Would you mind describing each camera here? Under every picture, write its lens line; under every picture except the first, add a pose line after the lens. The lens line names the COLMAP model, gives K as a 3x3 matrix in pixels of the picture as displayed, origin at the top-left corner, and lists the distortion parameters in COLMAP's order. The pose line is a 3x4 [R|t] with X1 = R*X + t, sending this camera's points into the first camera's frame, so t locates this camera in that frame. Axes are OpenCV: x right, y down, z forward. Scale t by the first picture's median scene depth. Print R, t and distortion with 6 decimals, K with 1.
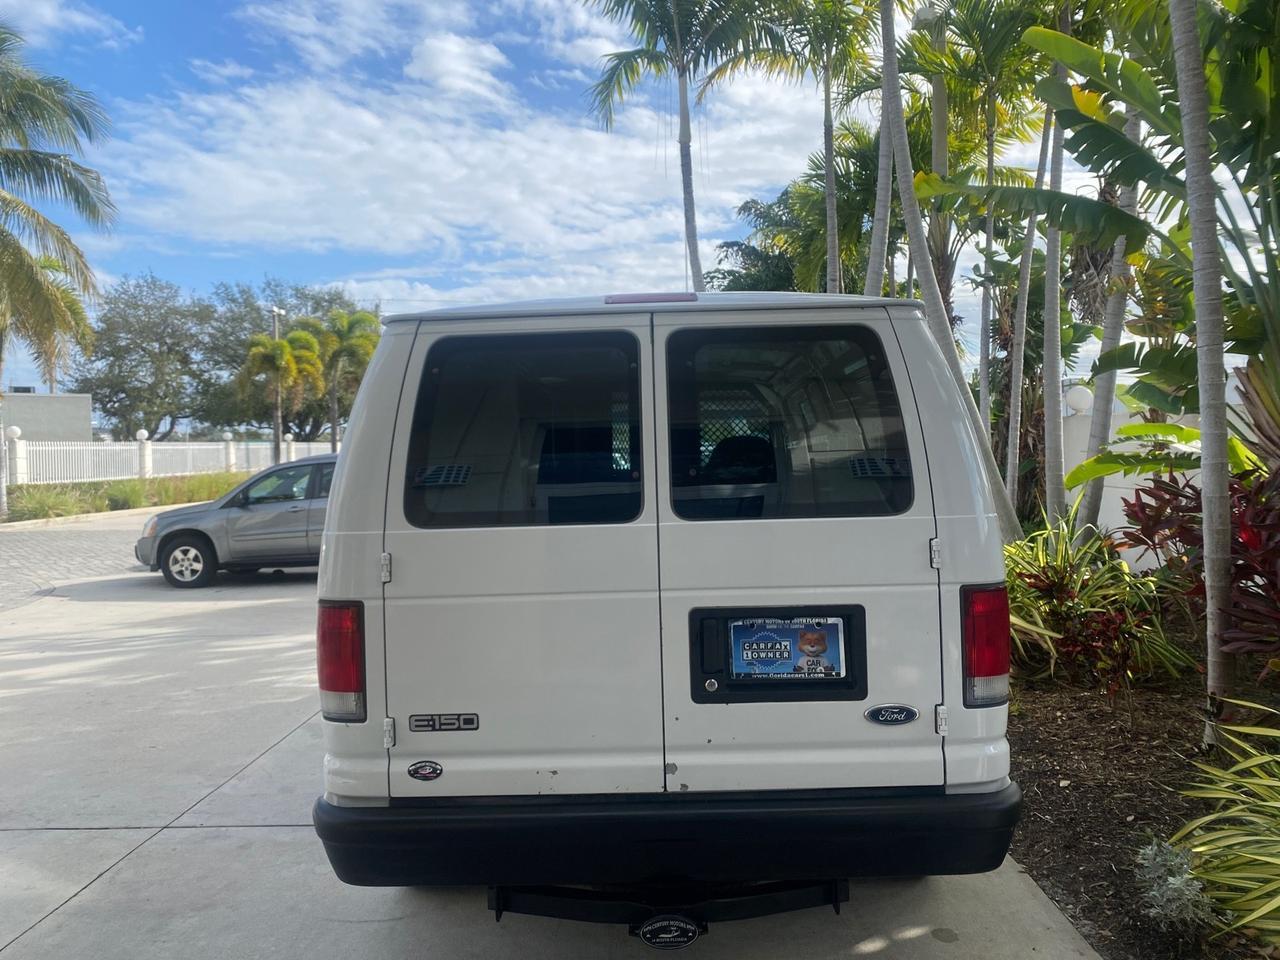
lens RADIAL K [[972.8, 0, 640.8], [0, 972.8, 474.9], [0, 0, 1]] dist [0.007074, 0.002169]
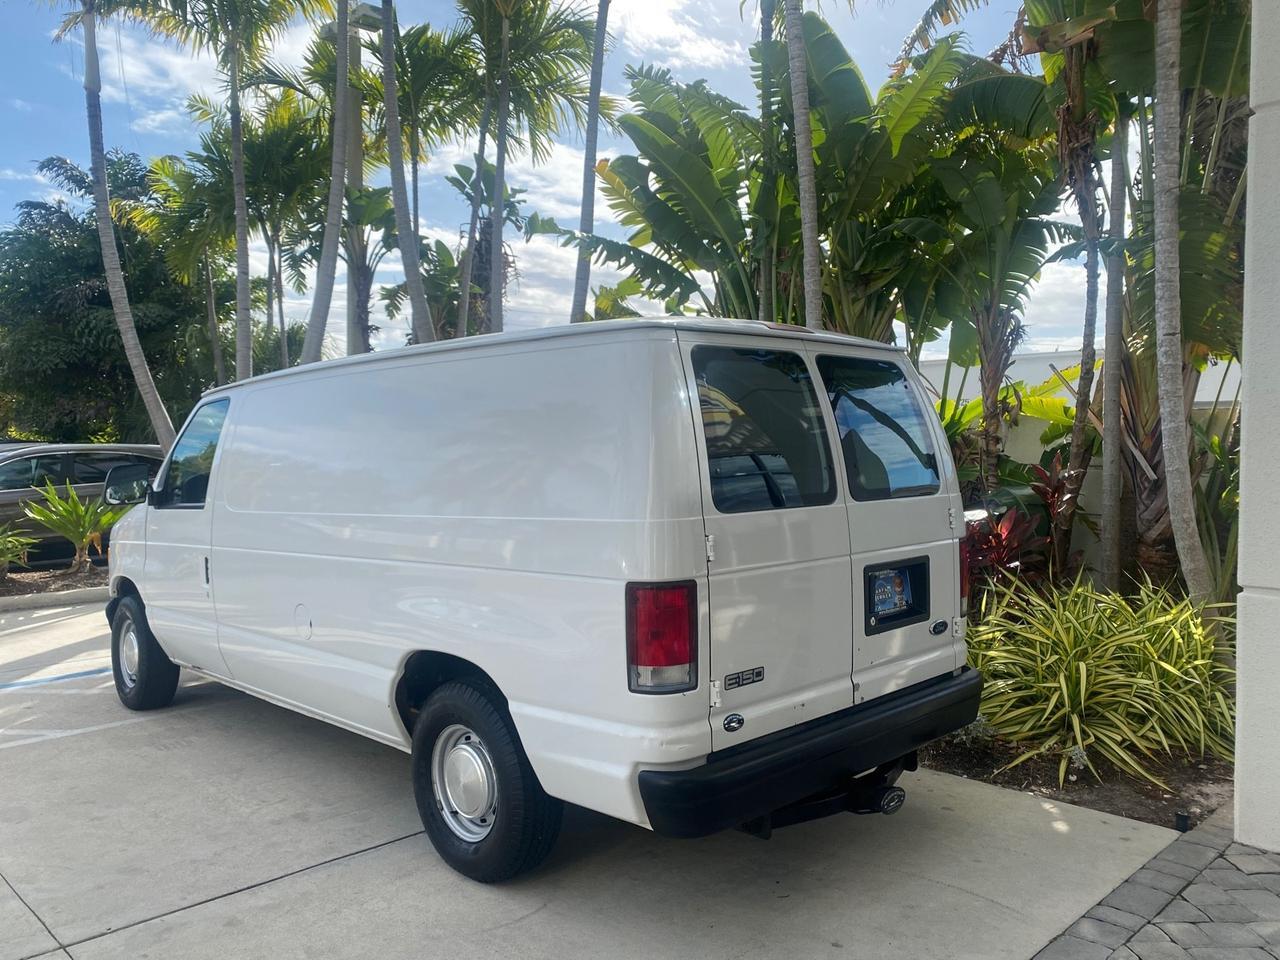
lens RADIAL K [[972.8, 0, 640.8], [0, 972.8, 474.9], [0, 0, 1]] dist [0.007074, 0.002169]
pose [[0.707317, -0.002463, 0.706893, -0.707987], [0.005341, 0.999984, -0.001860, 0.007921], [-0.706877, 0.005091, 0.707318, 0.167699]]
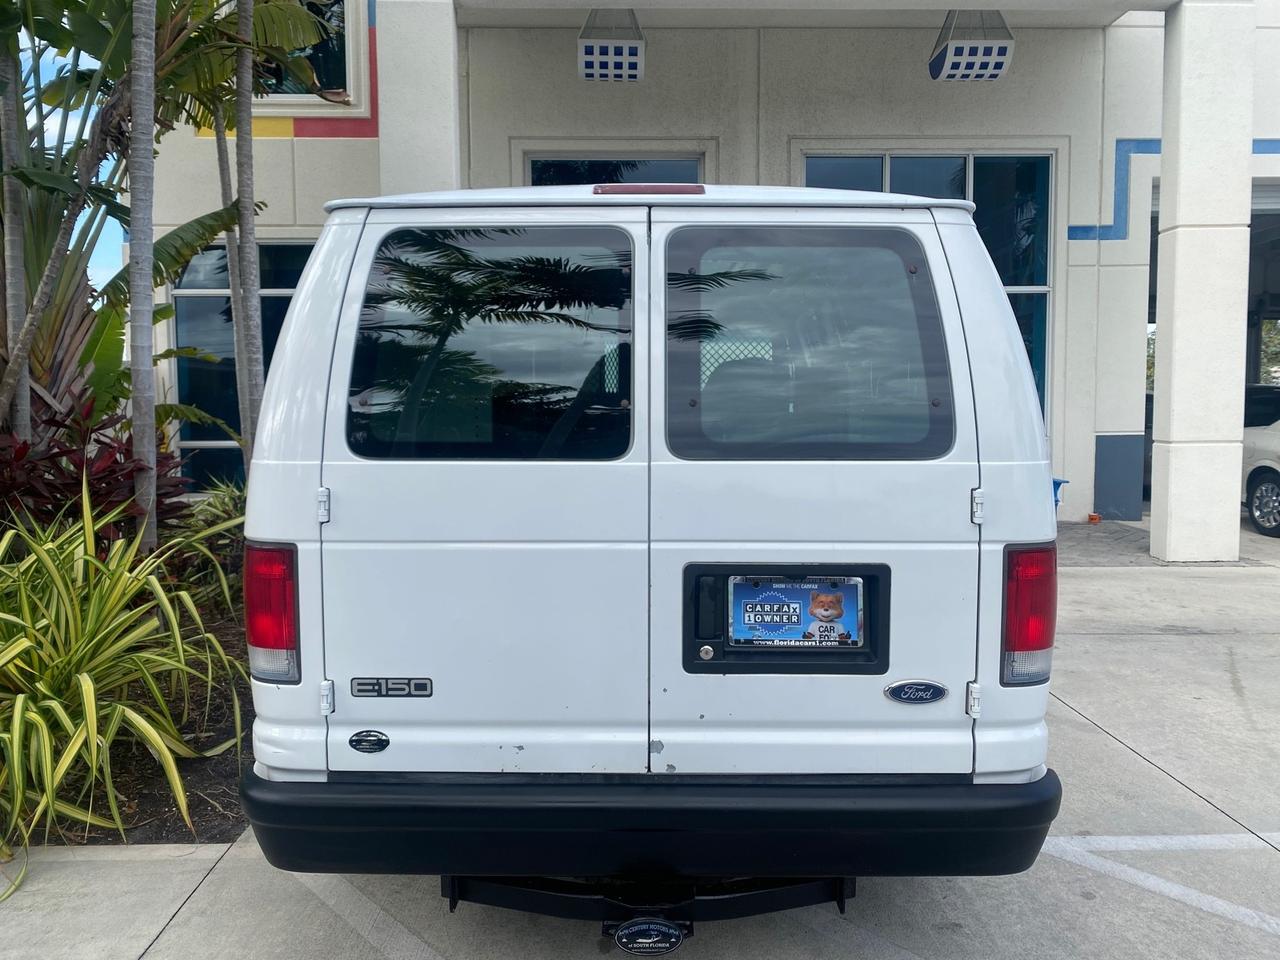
lens RADIAL K [[975.5, 0, 639.6], [0, 975.5, 467.6], [0, 0, 1]] dist [0.003559, 0.007501]
pose [[0.999557, 0.027502, 0.011376, -0.000161], [-0.028262, 0.996921, 0.073141, -0.003963], [-0.009330, -0.073430, 0.997257, 0.101631]]
